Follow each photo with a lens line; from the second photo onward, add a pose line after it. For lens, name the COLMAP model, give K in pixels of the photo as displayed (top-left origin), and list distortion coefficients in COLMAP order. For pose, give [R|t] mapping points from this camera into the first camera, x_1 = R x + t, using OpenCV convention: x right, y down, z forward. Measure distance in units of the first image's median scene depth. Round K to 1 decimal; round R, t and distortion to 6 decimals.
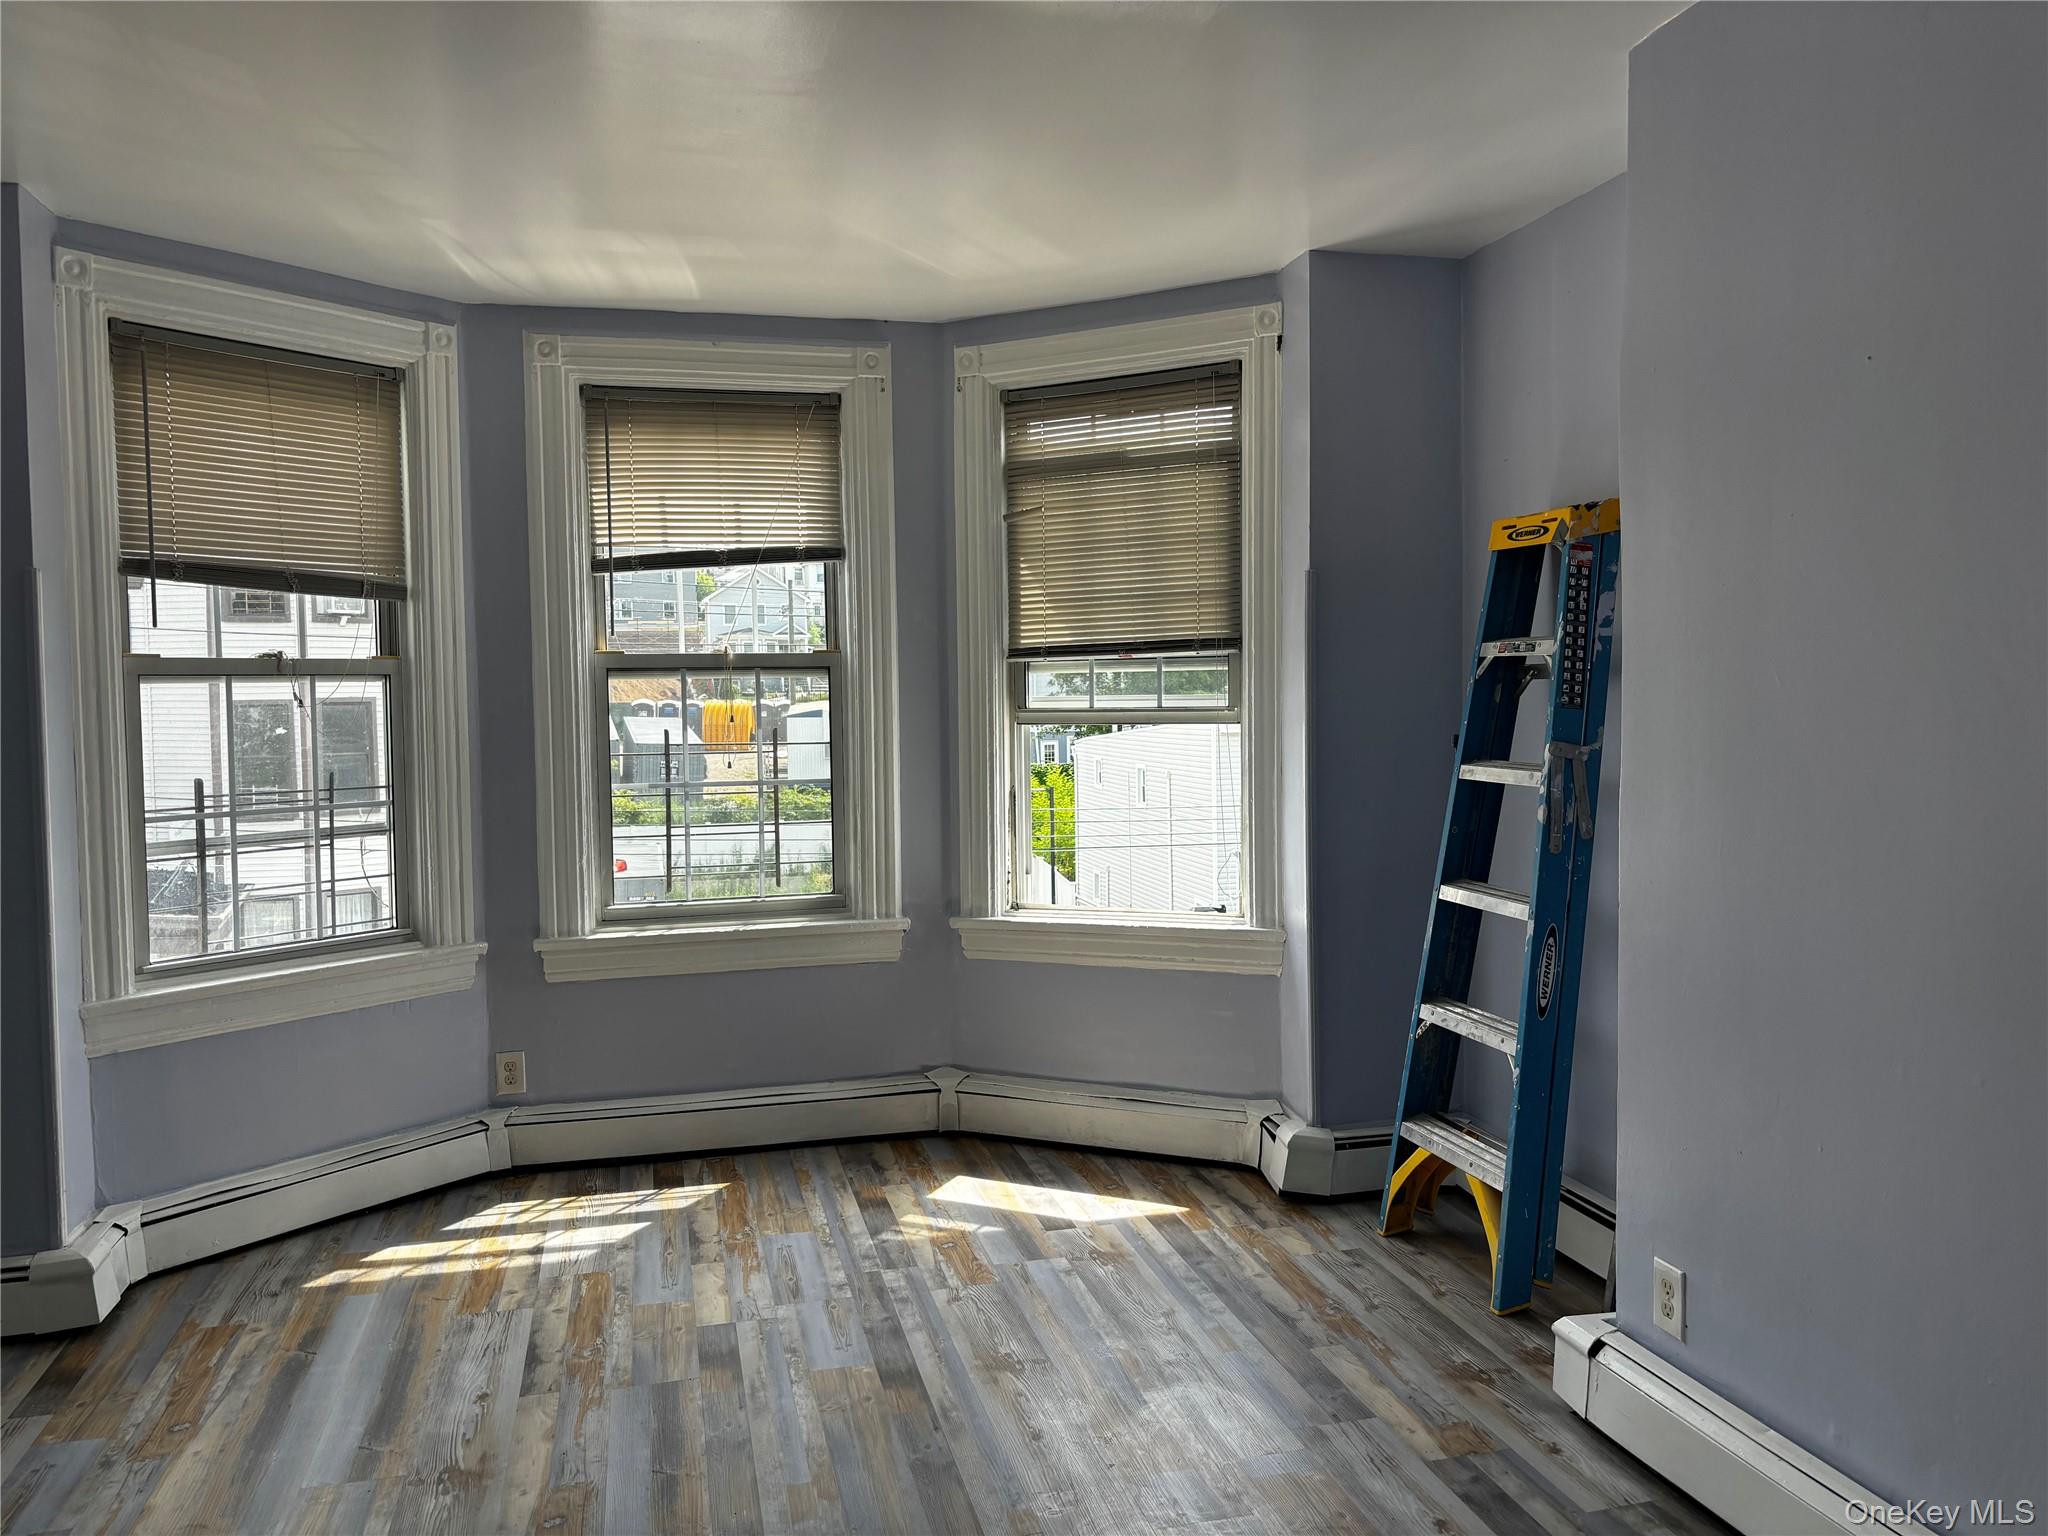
lens RADIAL K [[1557.1, 0, 1023.4], [0, 1557.1, 777.1], [0, 0, 1]] dist [0.173004, -0.287263]
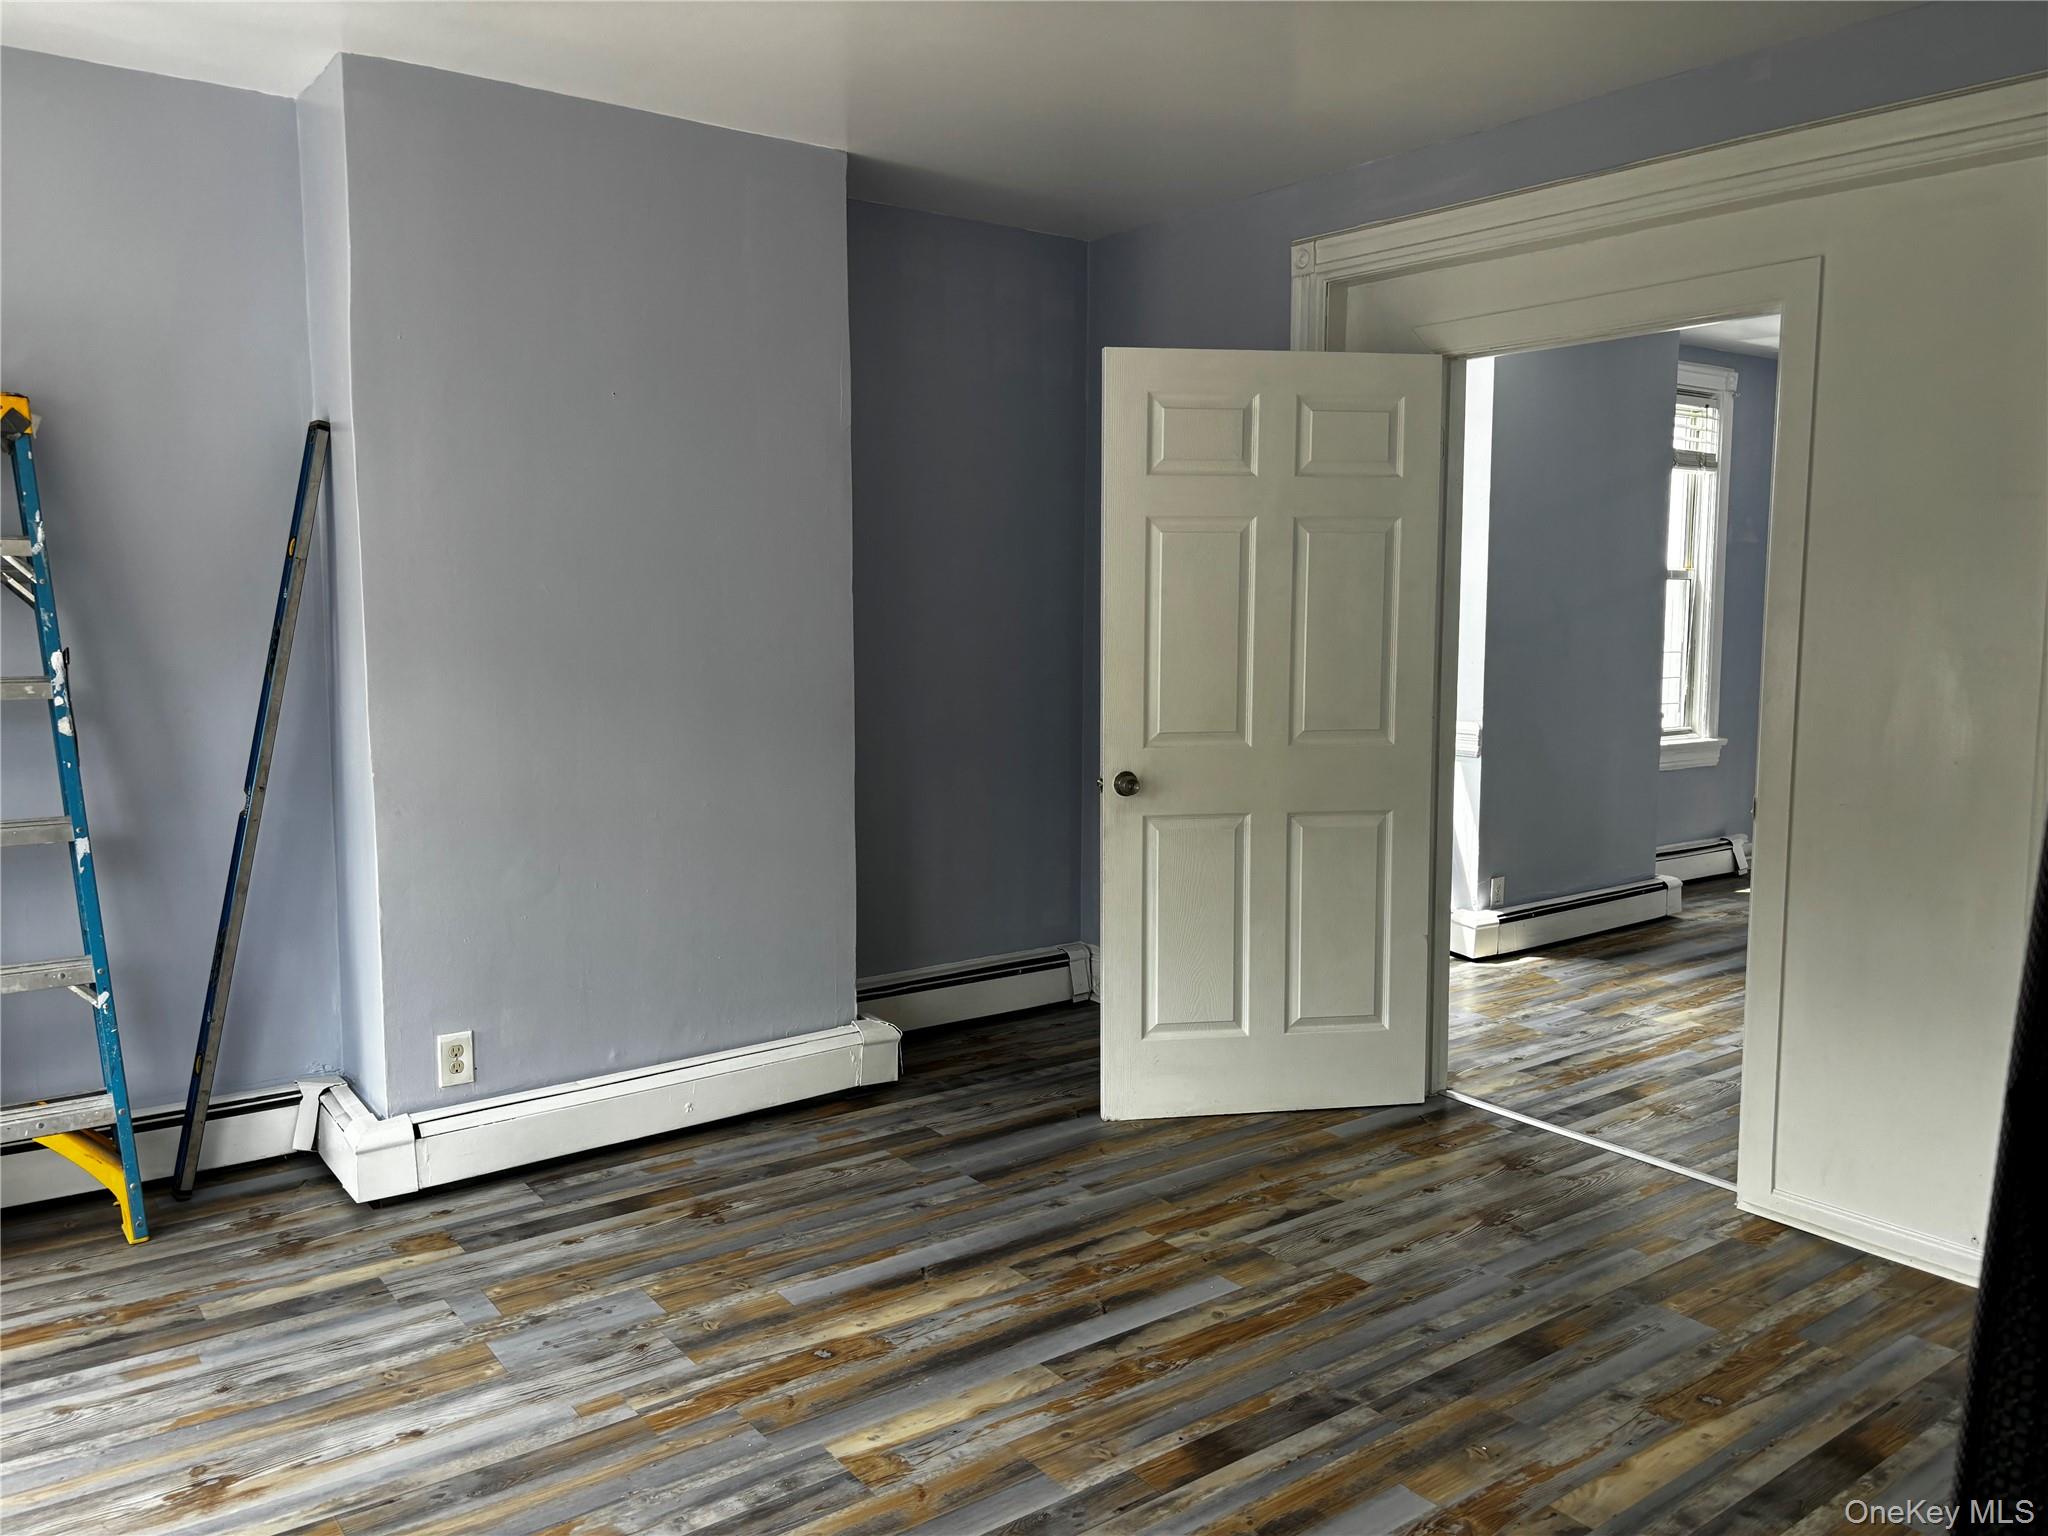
lens RADIAL K [[1557.1, 0, 1023.4], [0, 1557.1, 777.1], [0, 0, 1]] dist [0.173004, -0.287263]
pose [[-0.423970, -0.081399, 0.902011, -0.553527], [0.055981, 0.991693, 0.115804, -0.018342], [-0.903944, 0.099593, -0.415892, 0.629218]]
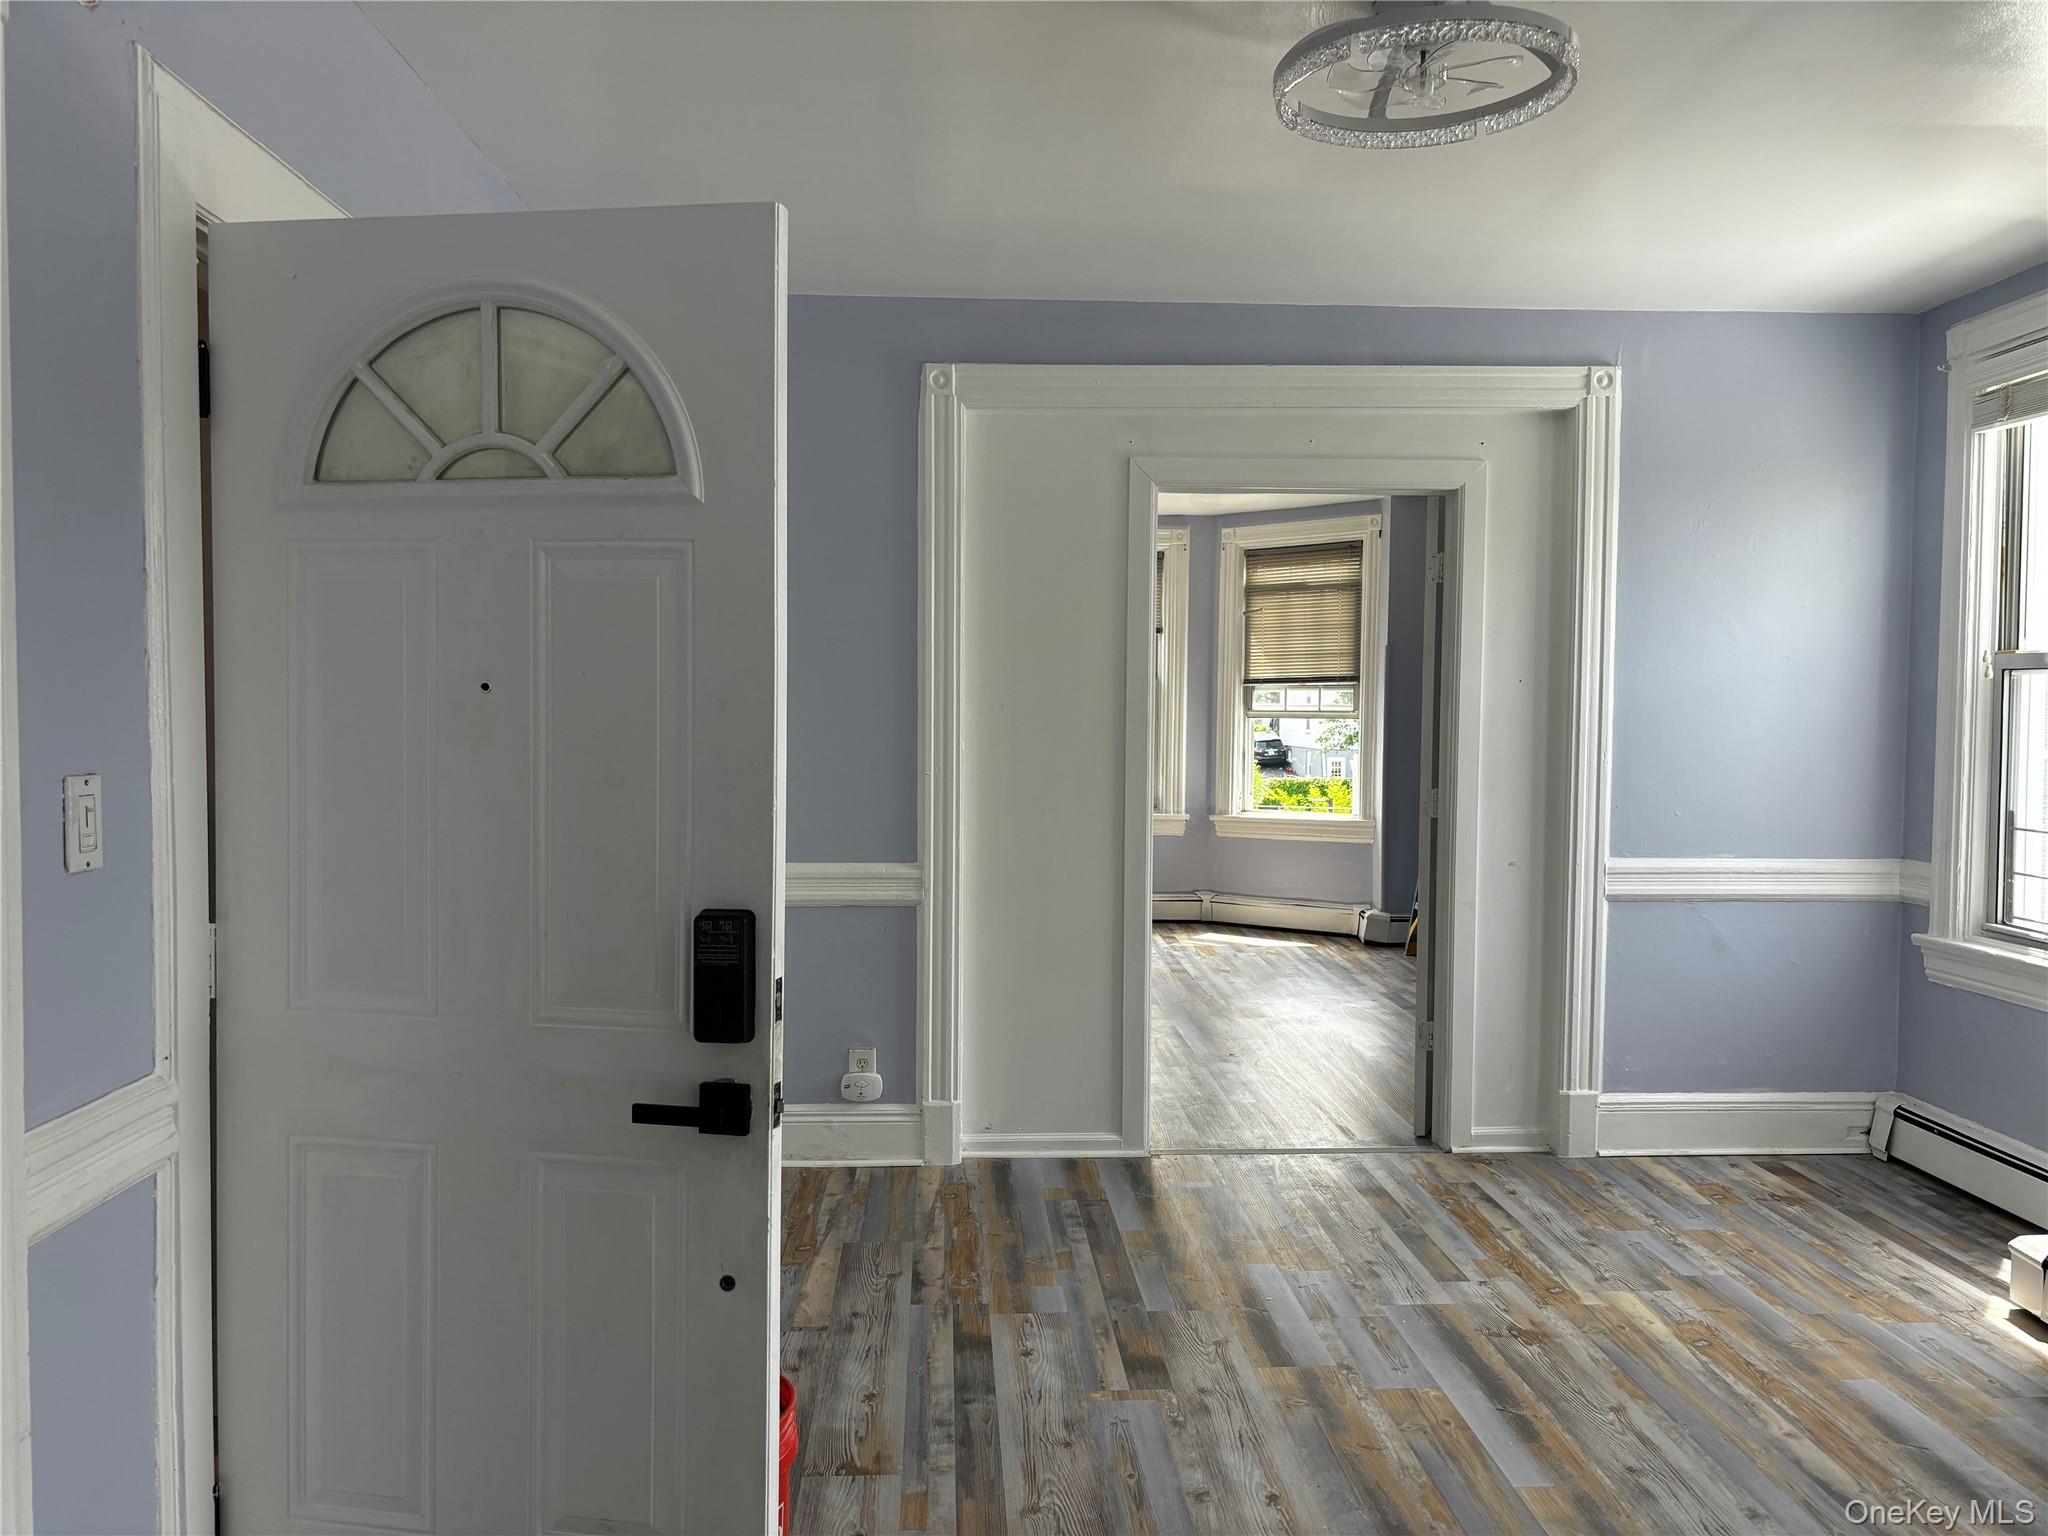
lens RADIAL K [[1557.1, 0, 1023.4], [0, 1557.1, 777.1], [0, 0, 1]] dist [0.173004, -0.287263]
pose [[0.982083, 0.029947, -0.186054, 0.090306], [-0.031952, 0.999459, -0.007788, 0.067318], [0.185721, 0.013594, 0.982509, -1.016797]]
